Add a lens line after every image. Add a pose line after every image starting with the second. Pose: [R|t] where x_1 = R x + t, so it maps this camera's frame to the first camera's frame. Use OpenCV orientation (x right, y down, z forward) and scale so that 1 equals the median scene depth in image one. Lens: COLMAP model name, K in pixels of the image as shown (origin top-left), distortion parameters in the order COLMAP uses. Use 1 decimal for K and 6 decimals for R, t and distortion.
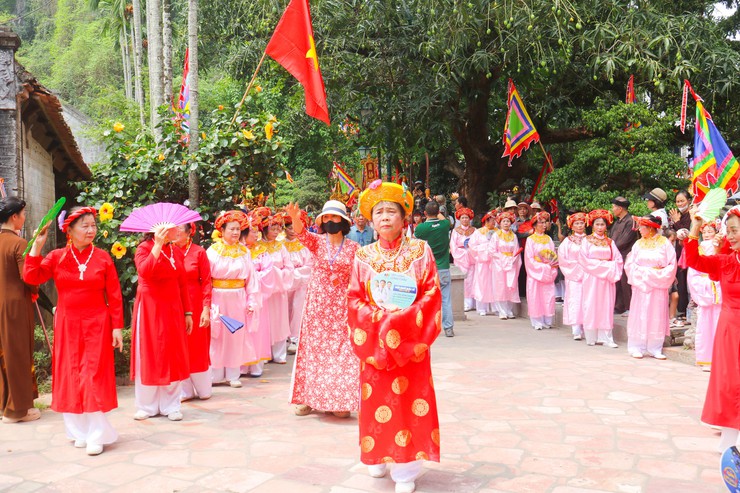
lens RADIAL K [[804.7, 0, 370.0], [0, 804.7, 246.5], [0, 0, 1]] dist [-0.041698, 0.021719]
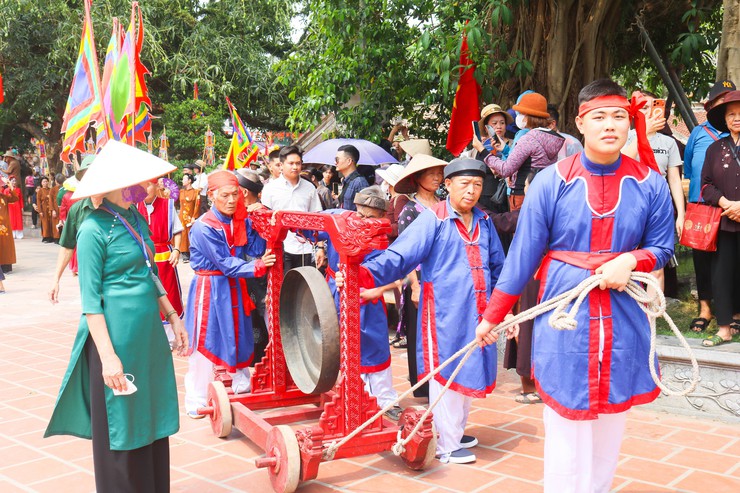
lens RADIAL K [[888.6, 0, 370.0], [0, 888.6, 246.5], [0, 0, 1]] dist [-0.161317, 0.003280]
pose [[0.872569, -0.032567, 0.487404, -0.228935], [0.008998, 0.998677, 0.050620, 0.013965], [-0.488408, -0.039784, 0.871708, -0.693012]]
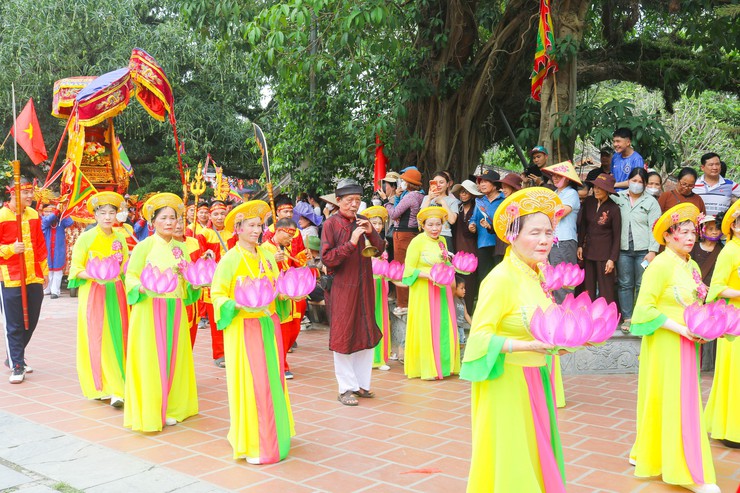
lens RADIAL K [[804.7, 0, 370.0], [0, 804.7, 246.5], [0, 0, 1]] dist [-0.041698, 0.021719]
pose [[0.846575, 0.012978, 0.532111, -0.338419], [-0.016603, 0.999860, 0.002029, 0.025280], [-0.532010, -0.010552, 0.846672, -0.938038]]
